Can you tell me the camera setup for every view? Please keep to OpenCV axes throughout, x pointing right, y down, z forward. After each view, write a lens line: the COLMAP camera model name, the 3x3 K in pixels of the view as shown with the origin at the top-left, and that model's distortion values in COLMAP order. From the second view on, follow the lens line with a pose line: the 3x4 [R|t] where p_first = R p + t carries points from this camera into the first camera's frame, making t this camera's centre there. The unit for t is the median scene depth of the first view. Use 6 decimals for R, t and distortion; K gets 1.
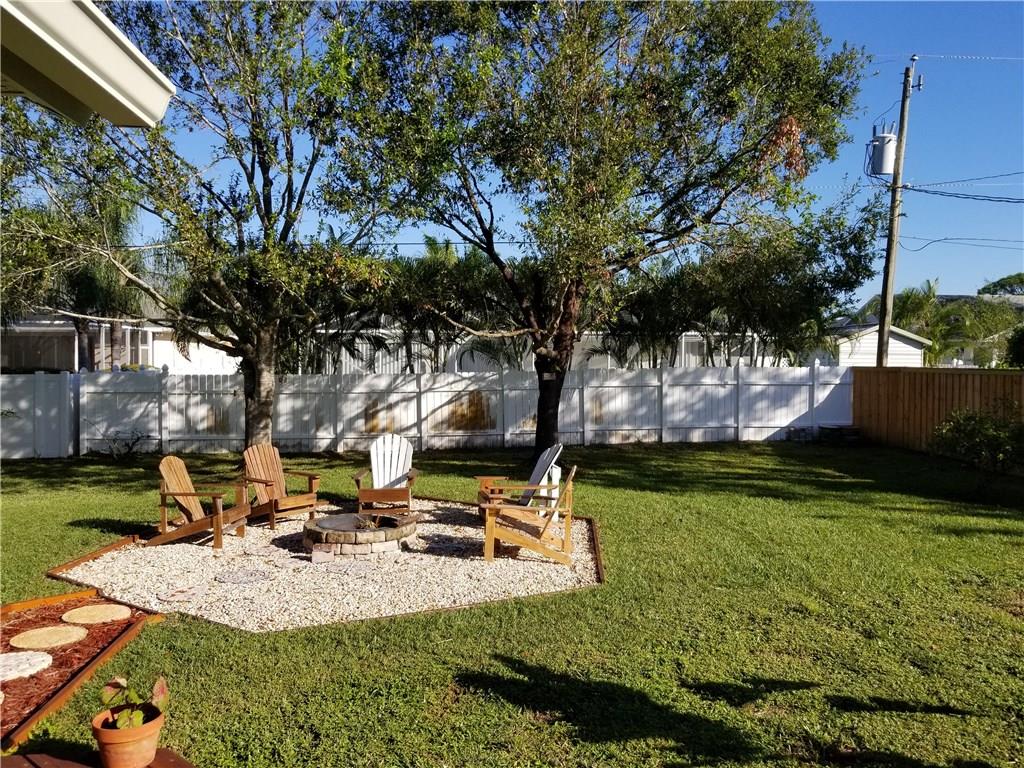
lens RADIAL K [[822.8, 0, 510.8], [0, 822.8, 382.3], [0, 0, 1]] dist [-0.004420, -0.003348]
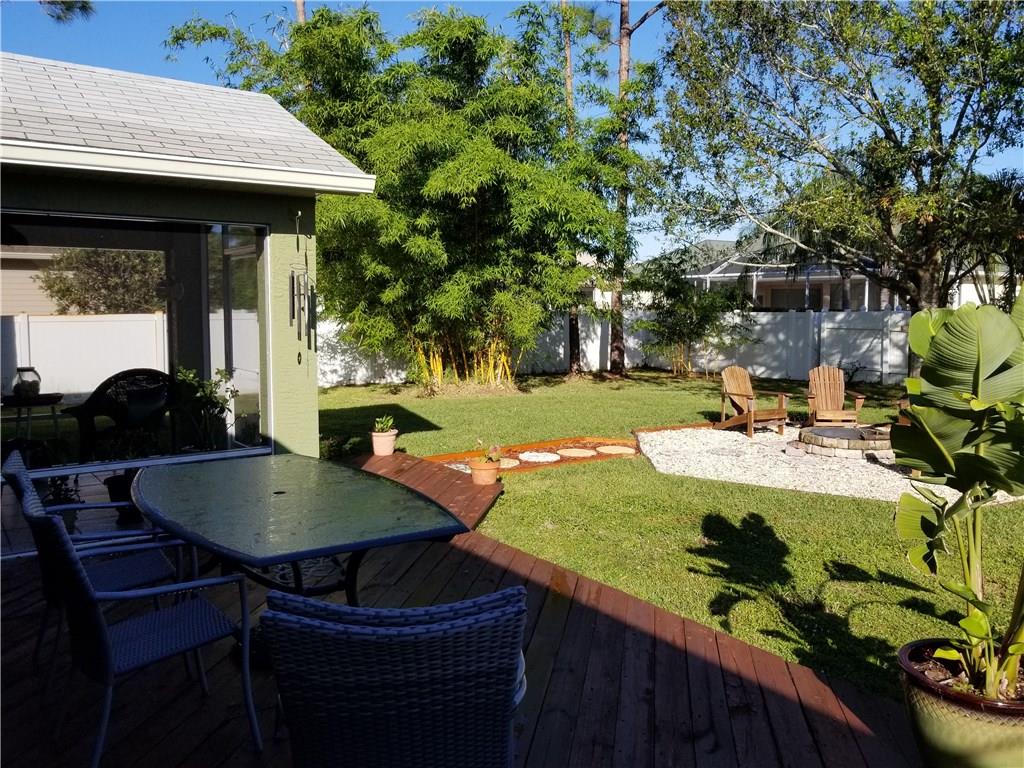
lens RADIAL K [[822.8, 0, 509.9], [0, 822.8, 384.0], [0, 0, 1]] dist [-0.004420, -0.003348]
pose [[0.492435, 0.079463, -0.866714, 0.302459], [-0.025609, 0.996715, 0.076832, 0.013317], [0.869973, -0.015639, 0.492852, 0.011941]]
